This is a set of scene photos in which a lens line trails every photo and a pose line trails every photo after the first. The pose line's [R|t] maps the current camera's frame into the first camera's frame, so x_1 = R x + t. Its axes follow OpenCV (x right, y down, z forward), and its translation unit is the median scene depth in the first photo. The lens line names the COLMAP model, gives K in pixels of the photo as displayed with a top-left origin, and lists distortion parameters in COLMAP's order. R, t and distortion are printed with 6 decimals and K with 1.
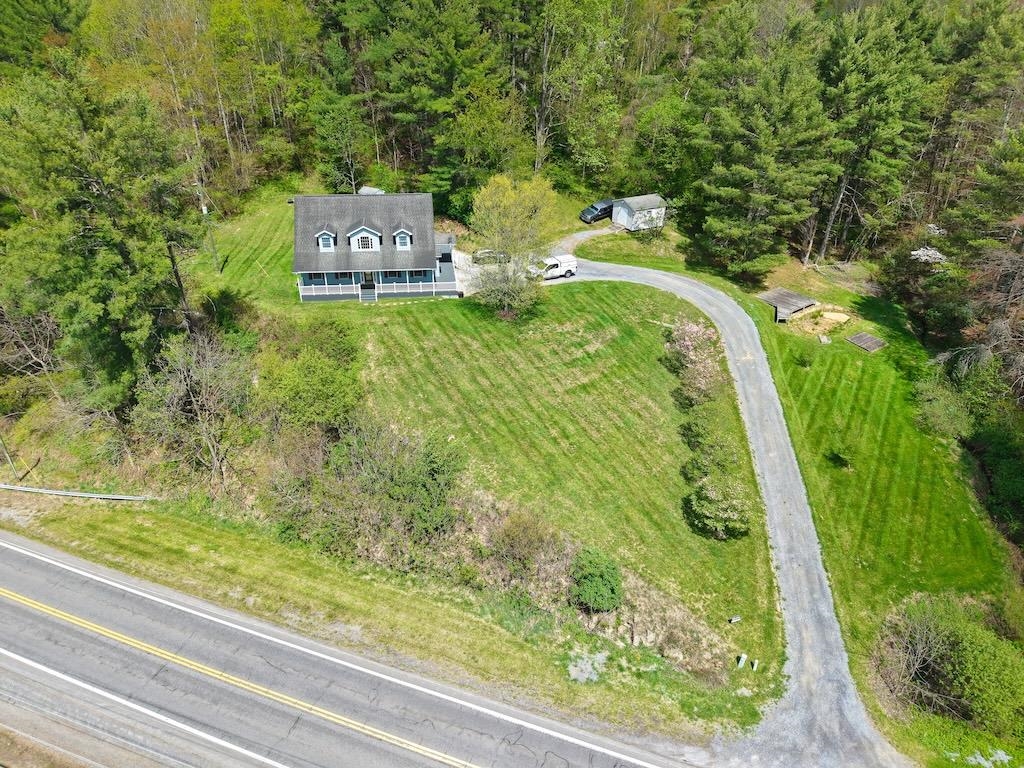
lens RADIAL K [[671.0, 0, 514.1], [0, 671.0, 400.1], [0, 0, 1]] dist [0.048524, -0.000329]
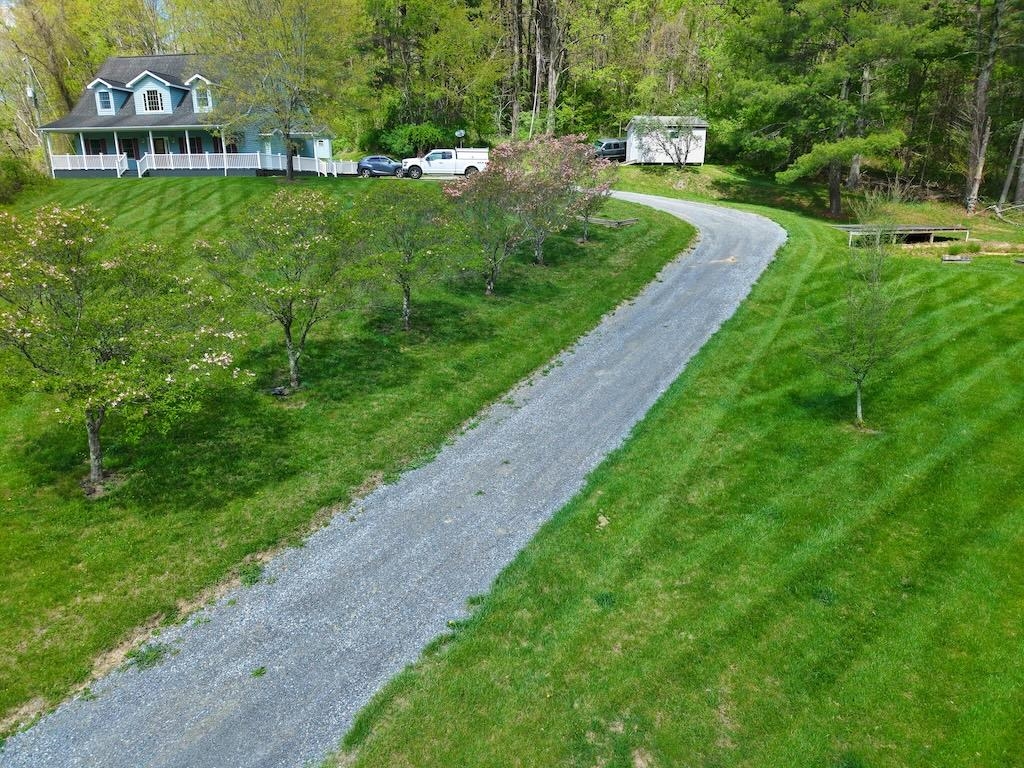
lens RADIAL K [[686.3, 0, 509.6], [0, 686.3, 388.9], [0, 0, 1]] dist [0.000475, -0.000358]
pose [[0.936044, 0.084783, -0.341517, 0.365580], [-0.173479, 0.955585, -0.238248, 0.139911], [0.306149, 0.282257, 0.909177, 0.573460]]
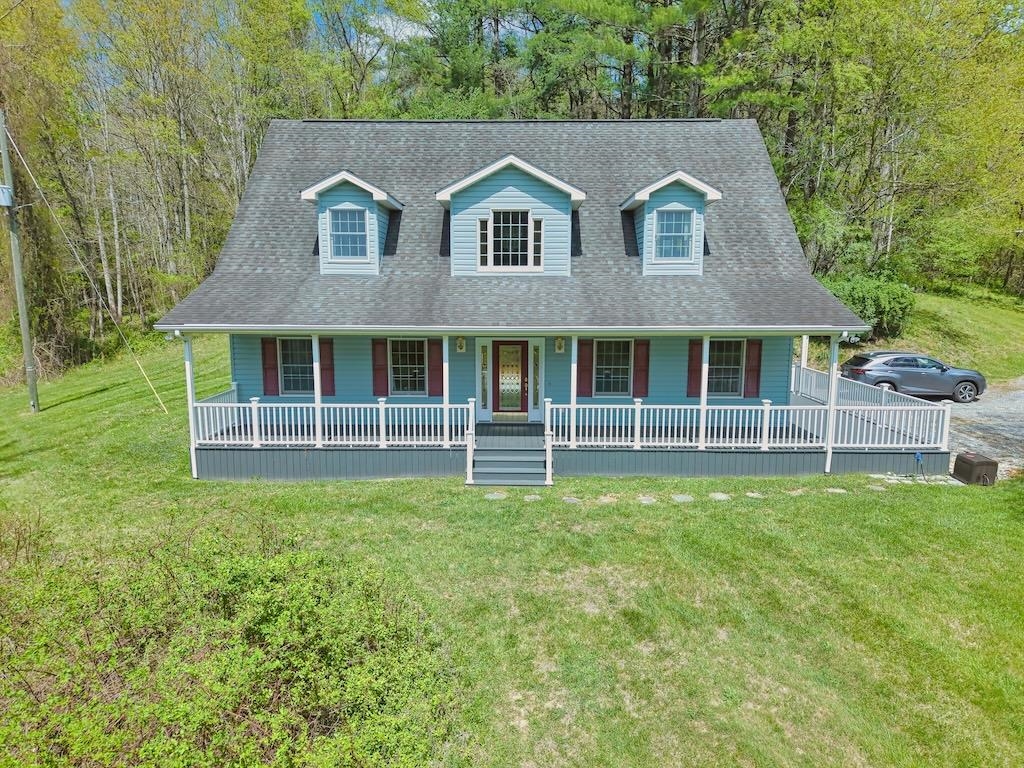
lens RADIAL K [[671.0, 0, 514.1], [0, 671.0, 400.1], [0, 0, 1]] dist [0.048524, -0.000329]
pose [[0.990208, 0.007099, -0.139422, -0.187796], [-0.058792, 0.927028, -0.370354, -0.096718], [0.126619, 0.374925, 0.918368, 0.811289]]
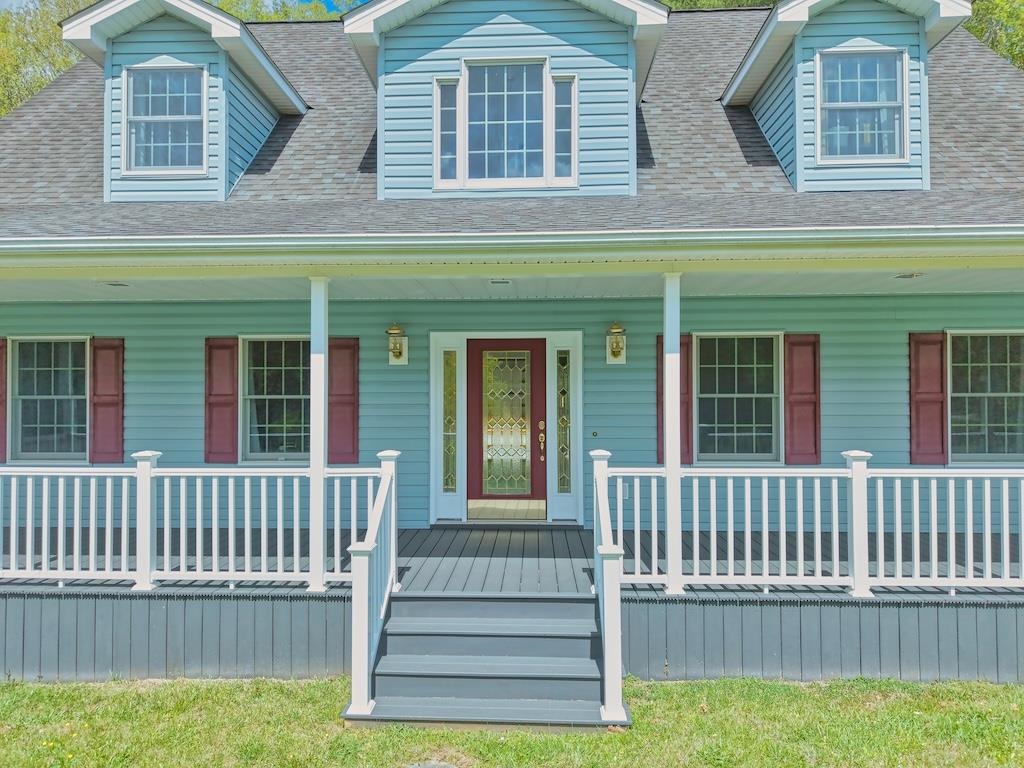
lens RADIAL K [[686.3, 0, 509.6], [0, 686.3, 388.9], [0, 0, 1]] dist [0.000475, -0.000358]
pose [[0.984342, -0.023941, -0.174637, -0.202812], [-0.072584, 0.847788, -0.525345, -0.139674], [0.160632, 0.529795, 0.832775, 0.934251]]
